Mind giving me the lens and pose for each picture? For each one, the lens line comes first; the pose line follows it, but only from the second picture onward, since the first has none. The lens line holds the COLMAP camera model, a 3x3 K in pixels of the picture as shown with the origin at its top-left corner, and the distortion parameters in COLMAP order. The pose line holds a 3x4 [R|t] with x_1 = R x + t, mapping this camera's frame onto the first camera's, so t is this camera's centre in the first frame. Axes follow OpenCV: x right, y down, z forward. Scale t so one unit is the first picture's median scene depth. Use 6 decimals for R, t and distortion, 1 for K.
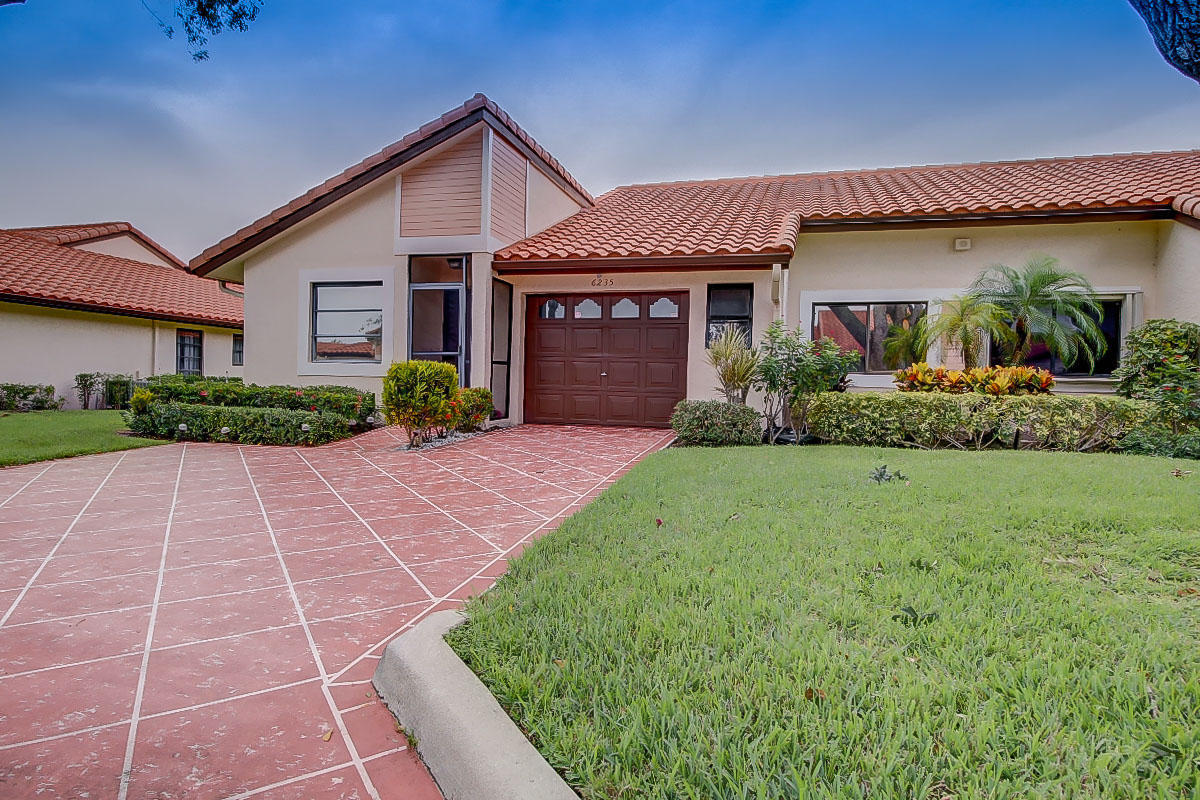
lens RADIAL K [[700.6, 0, 600.0], [0, 700.6, 400.0], [0, 0, 1]] dist [-0.004340, -0.001490]
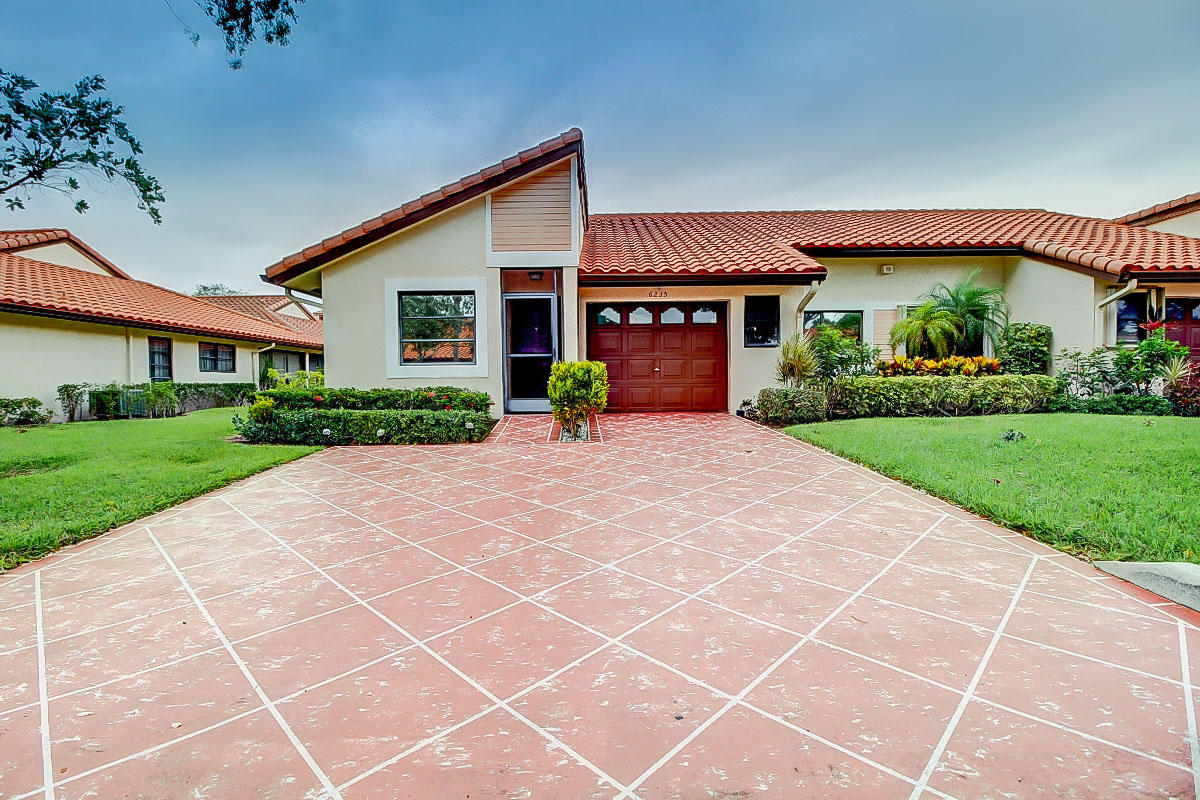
lens RADIAL K [[562.8, 0, 590.5], [0, 562.8, 398.6], [0, 0, 1]] dist [0.004735, -0.016115]
pose [[0.960935, -0.040276, 0.273828, -0.388158], [0.036572, 0.999158, 0.018621, -0.009503], [-0.274347, -0.007879, 0.961598, 0.094044]]
